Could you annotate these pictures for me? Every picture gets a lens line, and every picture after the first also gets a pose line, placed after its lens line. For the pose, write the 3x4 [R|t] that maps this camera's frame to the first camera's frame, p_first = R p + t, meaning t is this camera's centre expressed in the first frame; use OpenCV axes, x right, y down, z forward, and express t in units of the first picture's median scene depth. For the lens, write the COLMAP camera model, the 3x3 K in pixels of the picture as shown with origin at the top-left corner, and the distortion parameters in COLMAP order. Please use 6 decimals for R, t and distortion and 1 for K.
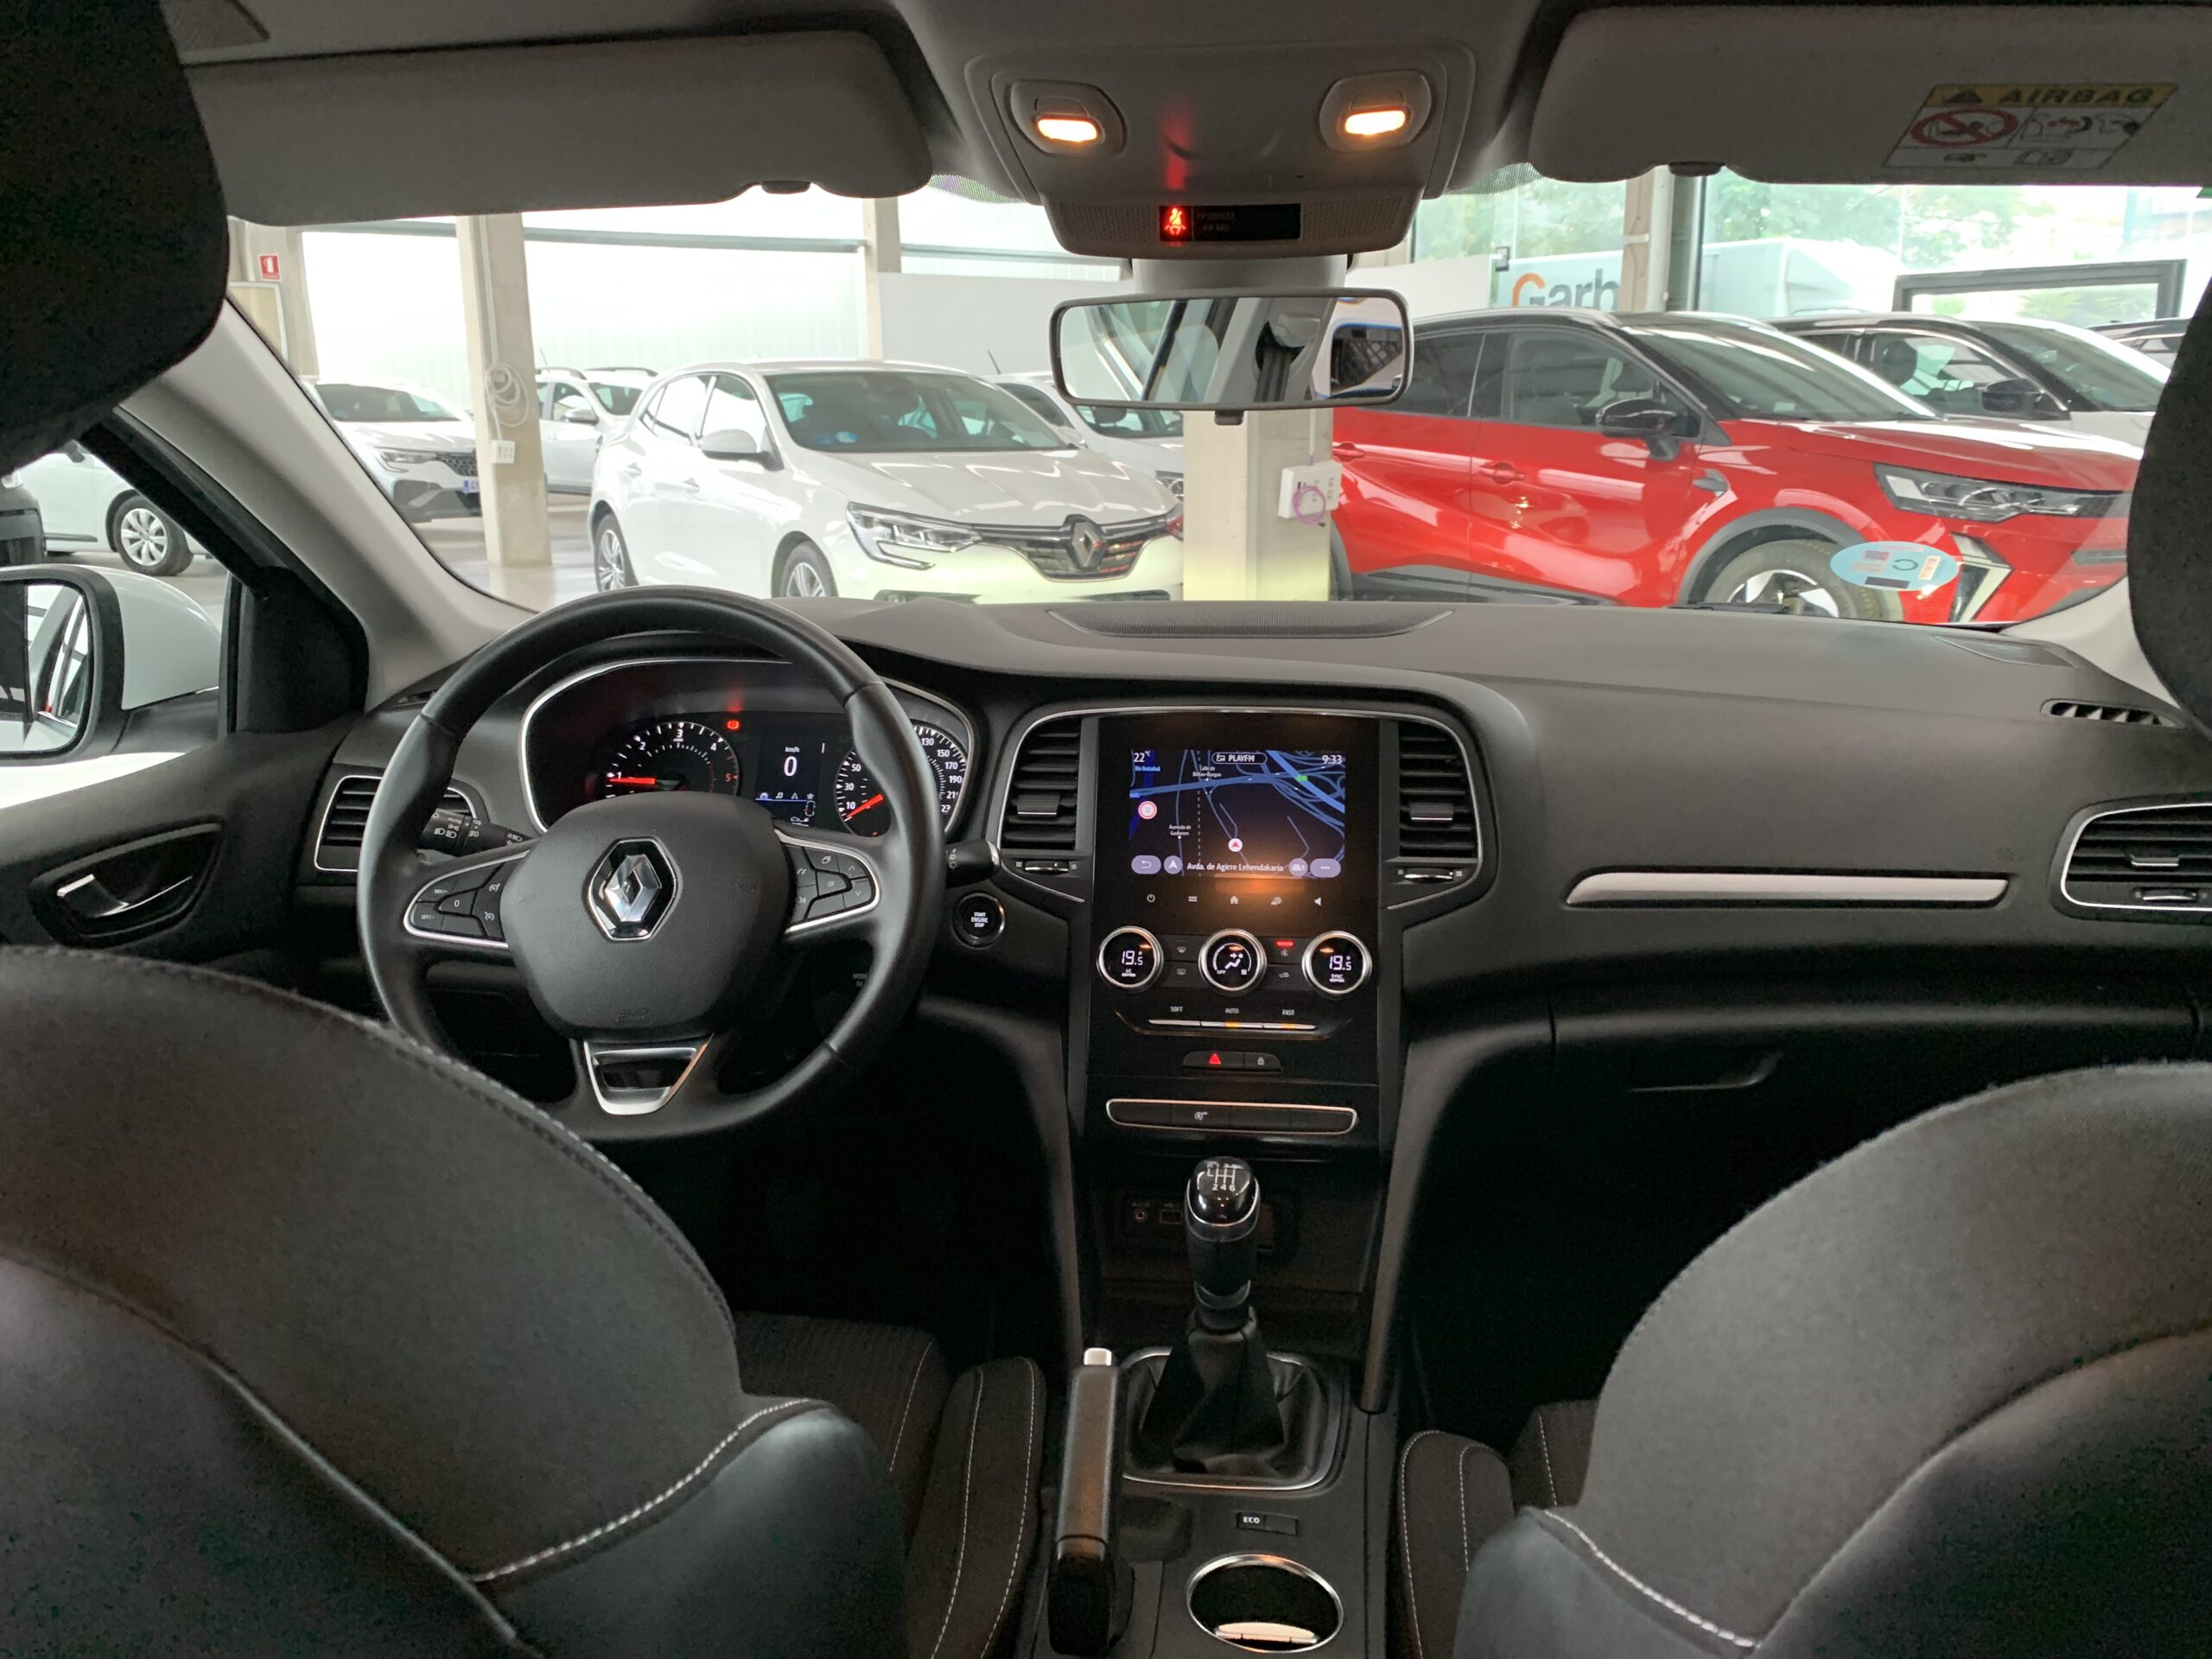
lens RADIAL K [[1671.5, 0, 1099.1], [0, 1671.5, 775.7], [0, 0, 1]] dist [0.040056, -0.005608]
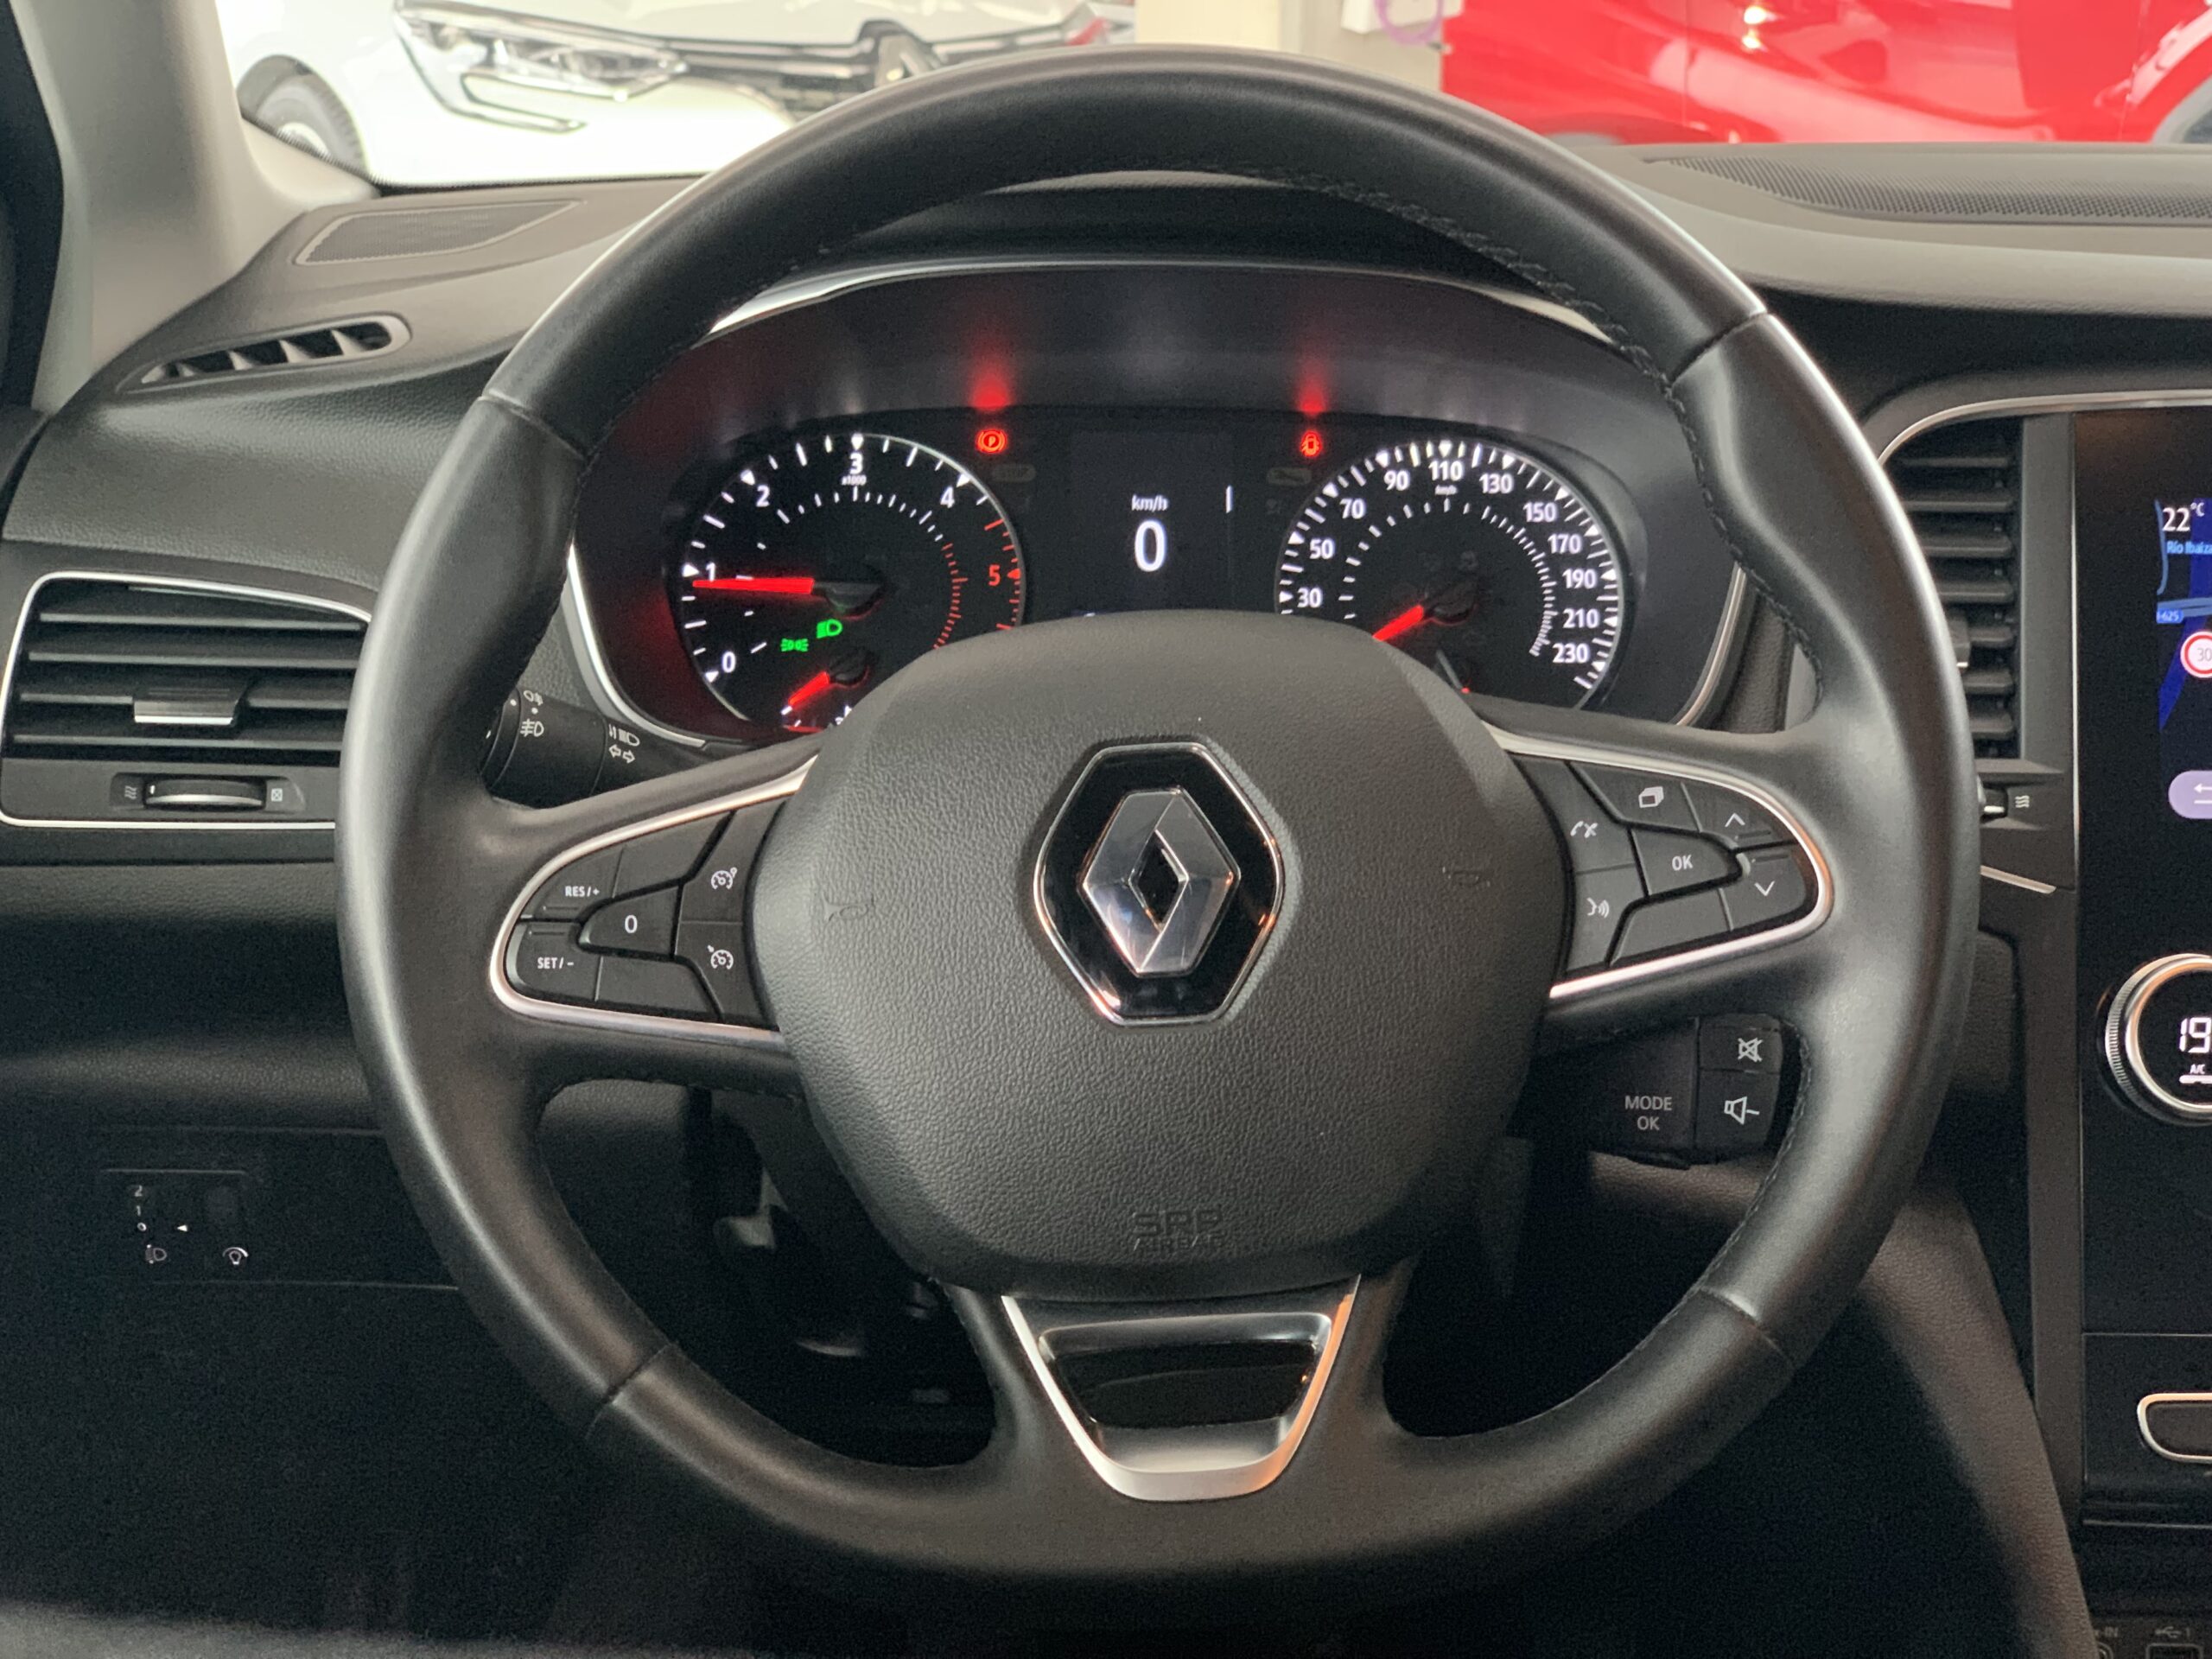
lens RADIAL K [[3383.2, 0, 1103.7], [0, 3383.2, 823.4], [0, 0, 1]] dist [0.008063, 0.000000]
pose [[0.996550, -0.008899, 0.082512, -0.298989], [0.002782, 0.997258, 0.073953, 0.000567], [-0.082944, -0.073469, 0.993842, 0.234826]]
